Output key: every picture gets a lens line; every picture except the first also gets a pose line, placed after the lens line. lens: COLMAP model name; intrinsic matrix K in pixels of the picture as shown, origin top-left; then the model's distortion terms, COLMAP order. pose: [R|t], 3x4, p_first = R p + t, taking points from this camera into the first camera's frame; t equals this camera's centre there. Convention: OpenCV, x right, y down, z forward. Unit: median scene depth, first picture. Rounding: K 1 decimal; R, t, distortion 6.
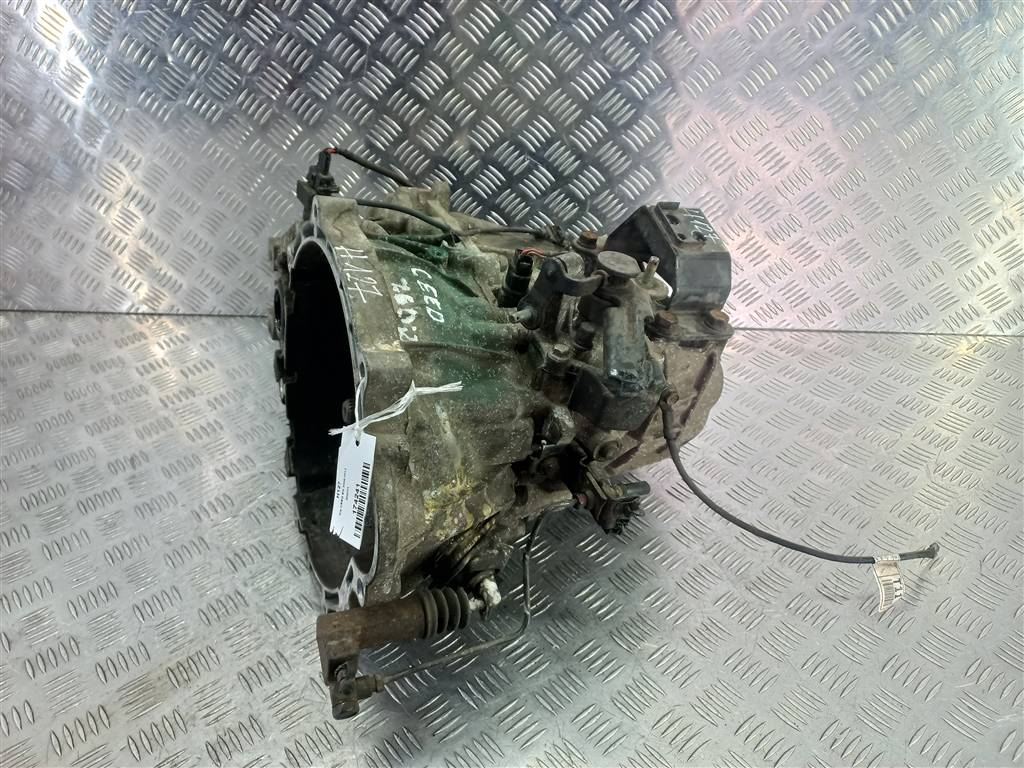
lens RADIAL K [[740.0, 0, 510.5], [0, 740.0, 386.0], [0, 0, 1]] dist [0.006265, 0.009596]
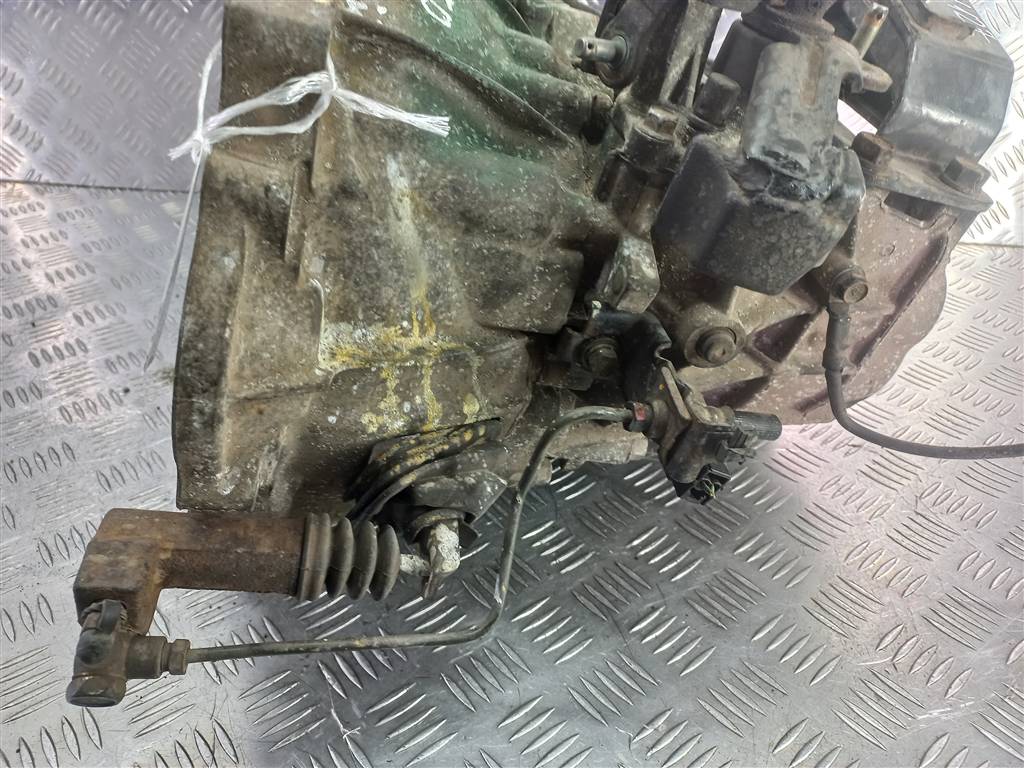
lens RADIAL K [[746.9, 0, 511.9], [0, 746.9, 397.2], [0, 0, 1]] dist [0.083861, -0.186199]
pose [[0.966584, 0.200833, -0.159318, 0.089966], [-0.198198, 0.979625, 0.032430, 0.142902], [0.162585, 0.000231, 0.986695, 0.469245]]
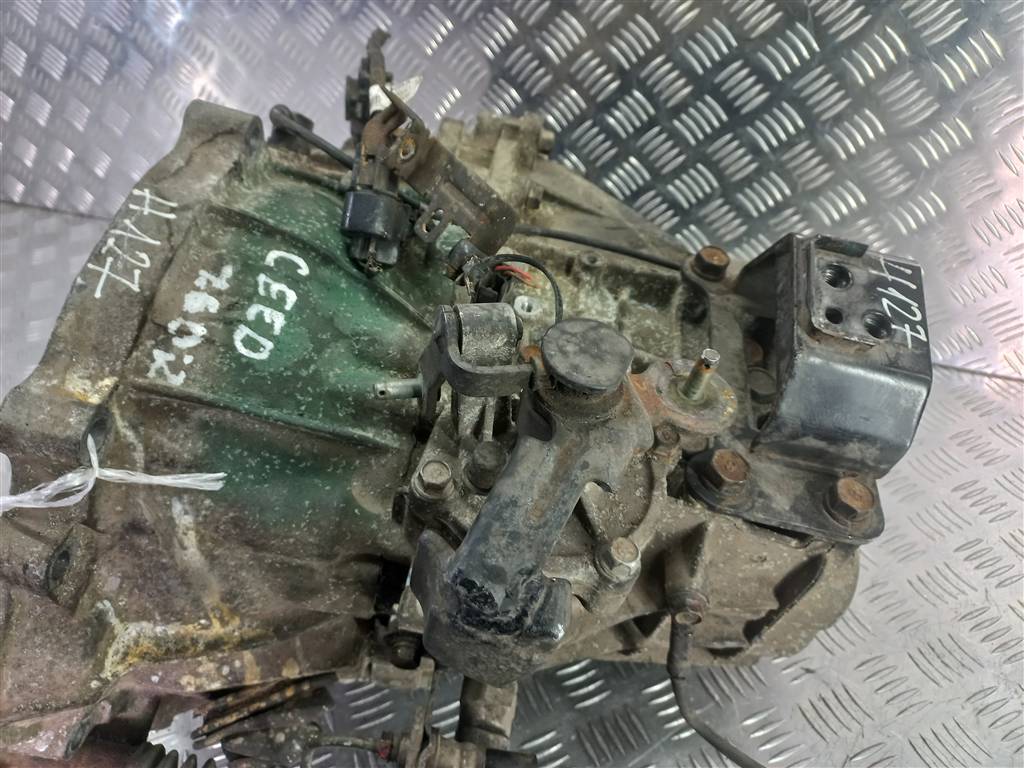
lens RADIAL K [[758.4, 0, 515.3], [0, 758.4, 380.7], [0, 0, 1]] dist [-0.011397, -0.003689]
pose [[0.866196, 0.320189, -0.383644, 0.301336], [-0.282779, 0.947071, 0.151961, -0.210183], [0.411994, -0.023142, 0.910892, 0.538133]]
